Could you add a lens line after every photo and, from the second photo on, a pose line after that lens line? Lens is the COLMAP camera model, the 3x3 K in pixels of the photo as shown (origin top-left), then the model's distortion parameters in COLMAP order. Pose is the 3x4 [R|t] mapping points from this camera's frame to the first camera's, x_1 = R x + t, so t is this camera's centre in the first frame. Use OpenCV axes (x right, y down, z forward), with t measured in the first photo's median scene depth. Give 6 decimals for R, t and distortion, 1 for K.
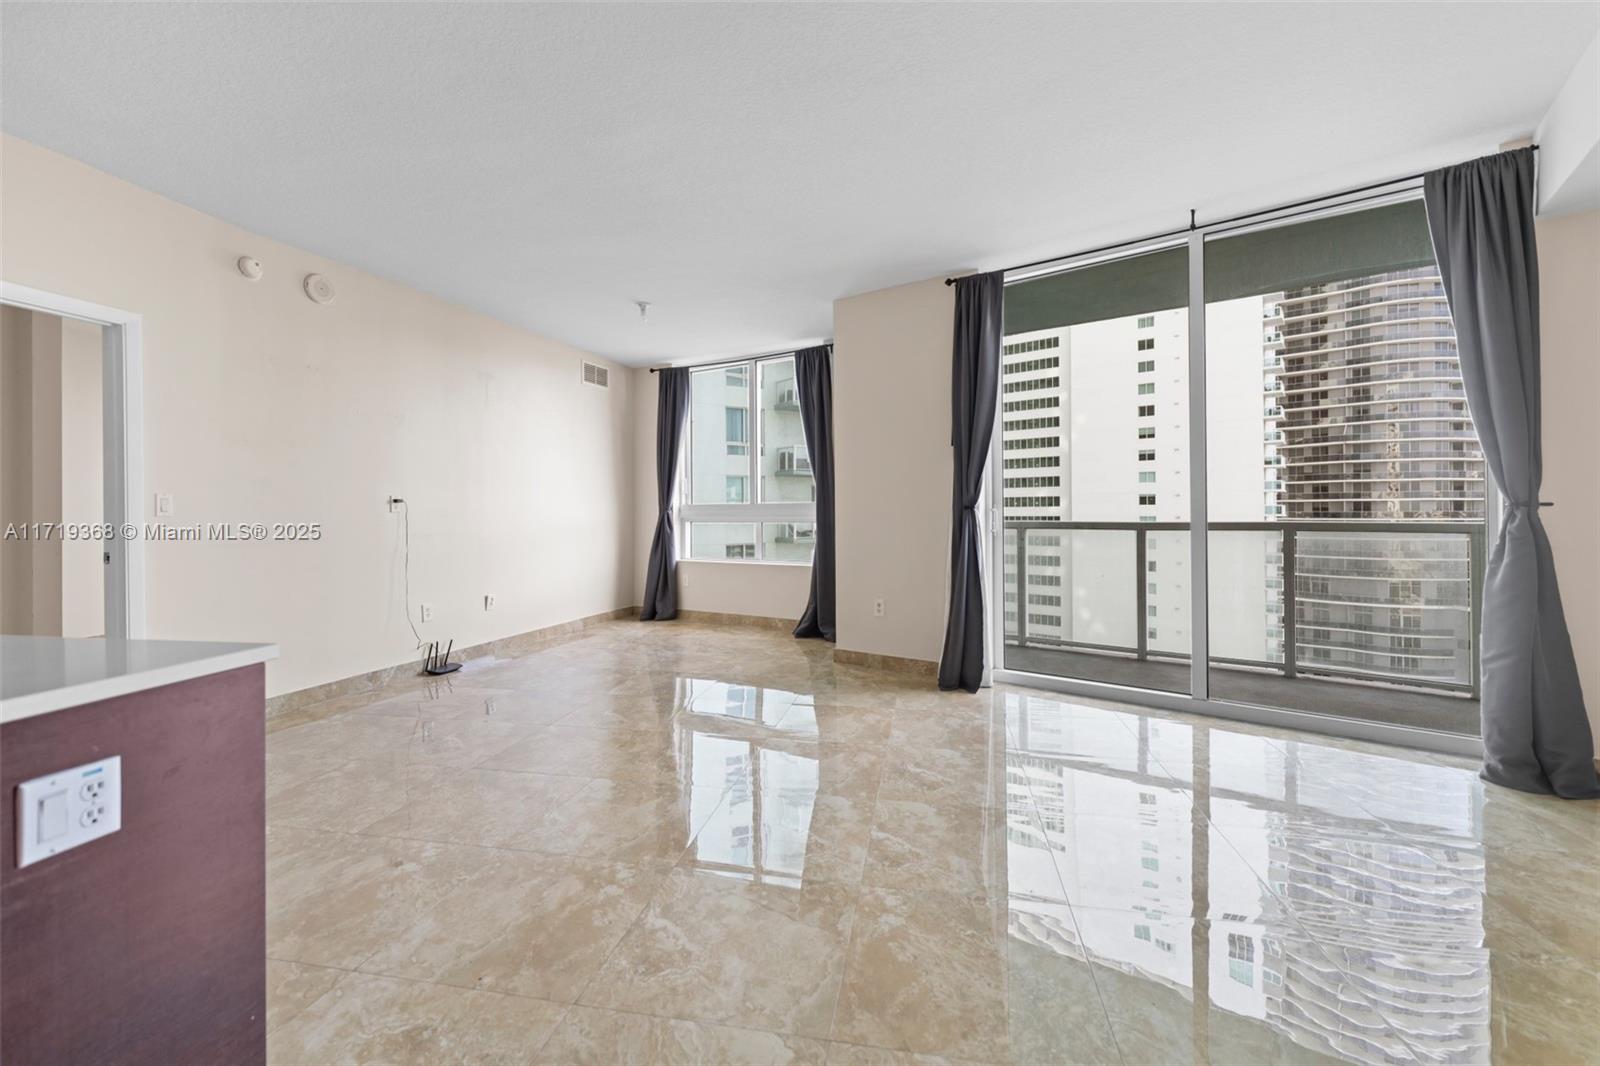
lens RADIAL K [[651.7, 0, 800.5], [0, 651.7, 506.5], [0, 0, 1]] dist [-0.000156, -0.000271]
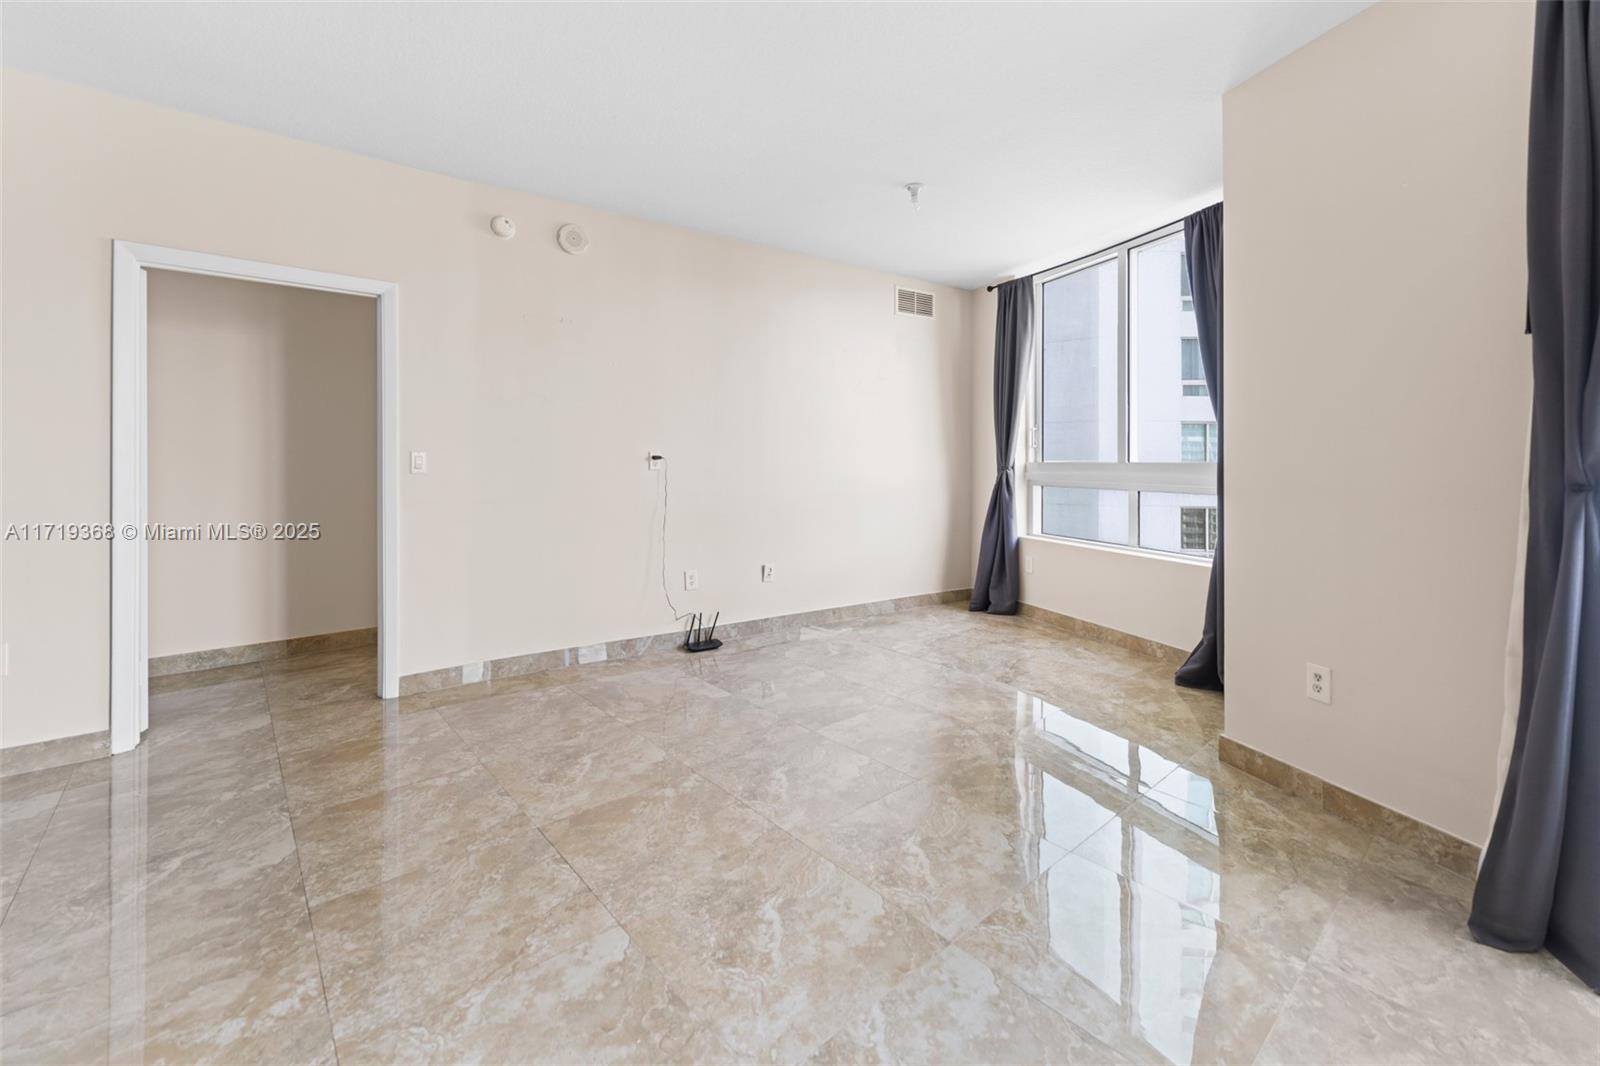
lens RADIAL K [[662.1, 0, 803.9], [0, 662.1, 456.2], [0, 0, 1]] dist [0.001622, -0.000066]
pose [[0.793795, 0.008002, -0.608133, 0.089042], [-0.008681, 0.999961, 0.001826, -0.010698], [0.608124, 0.003829, 0.793833, 0.280544]]
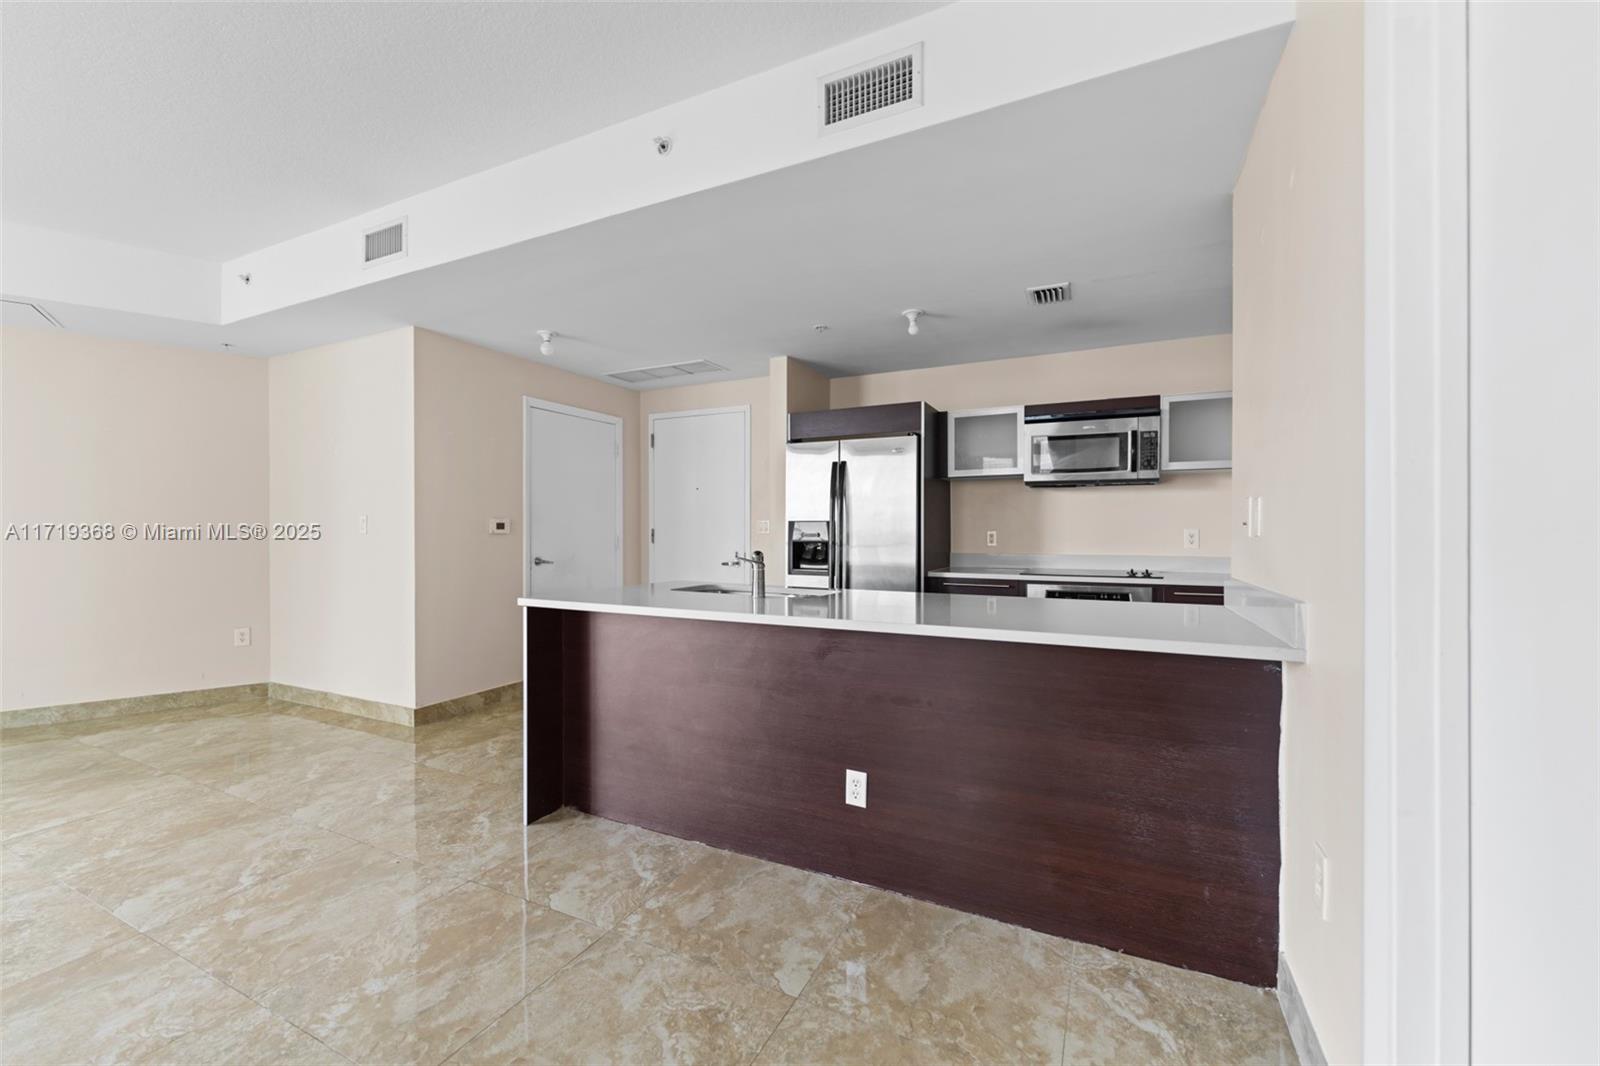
lens RADIAL K [[653.6, 0, 808.0], [0, 653.6, 532.2], [0, 0, 1]] dist [0.001728, -0.000136]
pose [[-0.965860, 0.008709, 0.258918, -0.450281], [0.007940, 0.999960, -0.004015, 0.003850], [-0.258943, -0.001822, -0.965891, 0.558310]]
